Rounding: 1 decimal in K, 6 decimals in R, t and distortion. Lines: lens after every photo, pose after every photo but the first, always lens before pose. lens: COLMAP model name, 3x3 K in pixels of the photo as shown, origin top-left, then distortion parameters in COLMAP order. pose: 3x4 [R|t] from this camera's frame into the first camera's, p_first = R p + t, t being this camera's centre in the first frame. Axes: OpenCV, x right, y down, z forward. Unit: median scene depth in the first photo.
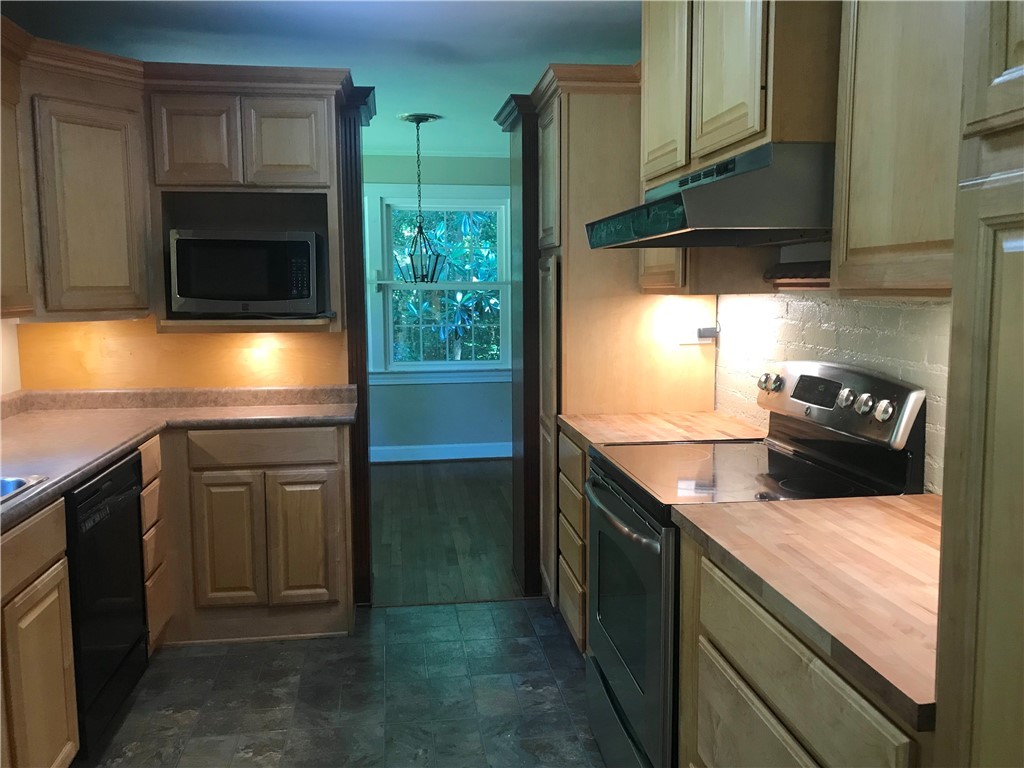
lens RADIAL K [[843.5, 0, 515.5], [0, 843.5, 381.8], [0, 0, 1]] dist [0.037318, -0.041500]
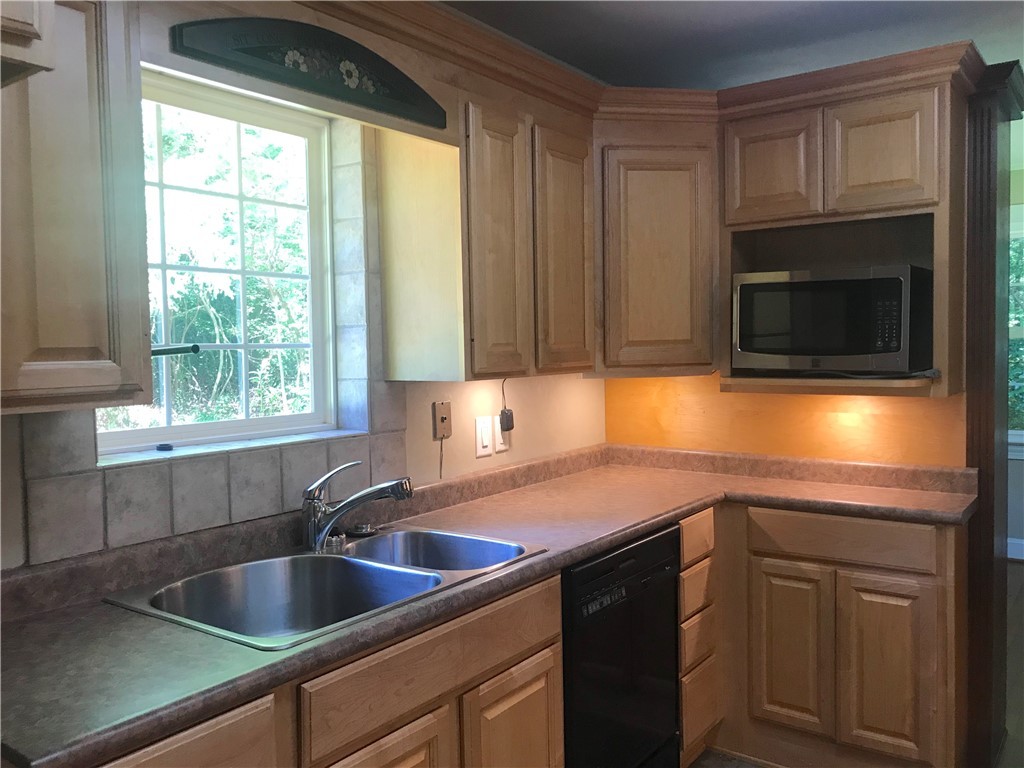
lens RADIAL K [[843.5, 0, 514.3], [0, 843.5, 379.3], [0, 0, 1]] dist [0.037318, -0.041500]
pose [[0.719711, 0.022561, -0.693907, 0.034852], [-0.063641, 0.997408, -0.033579, -0.026448], [0.691351, 0.068328, 0.719281, 0.212418]]
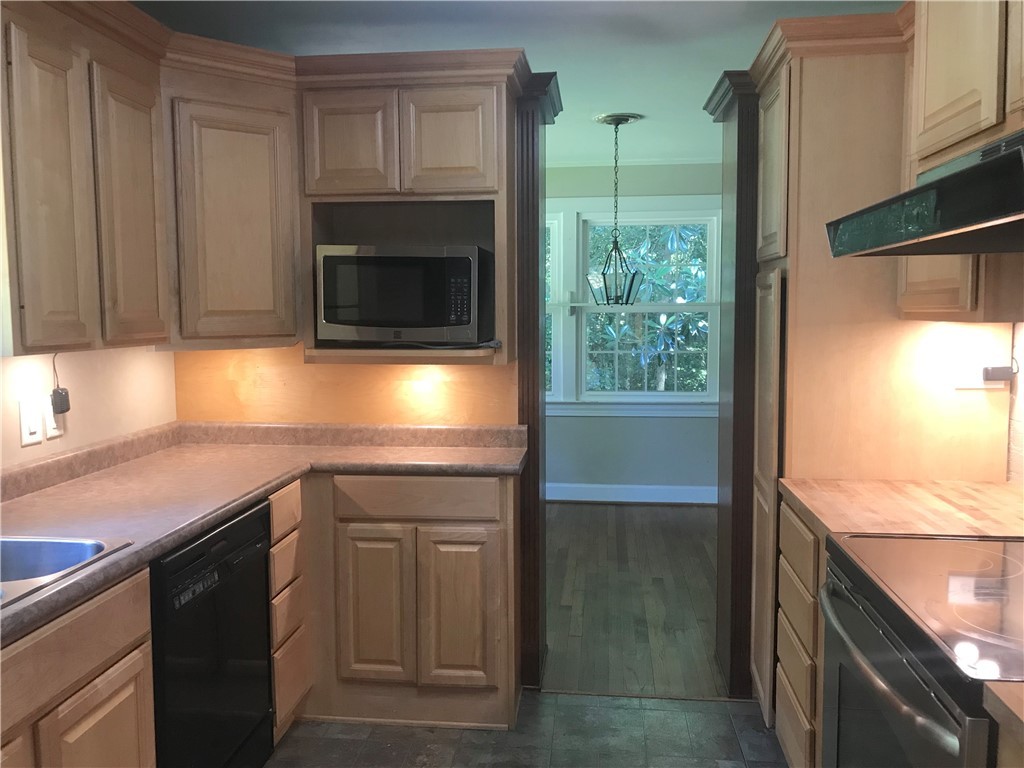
lens RADIAL K [[843.5, 0, 514.7], [0, 843.5, 378.1], [0, 0, 1]] dist [0.037318, -0.041500]
pose [[0.969564, 0.019708, -0.244042, 0.004490], [-0.026792, 0.999310, -0.025741, -0.024766], [0.243366, 0.031496, 0.969423, 0.198833]]
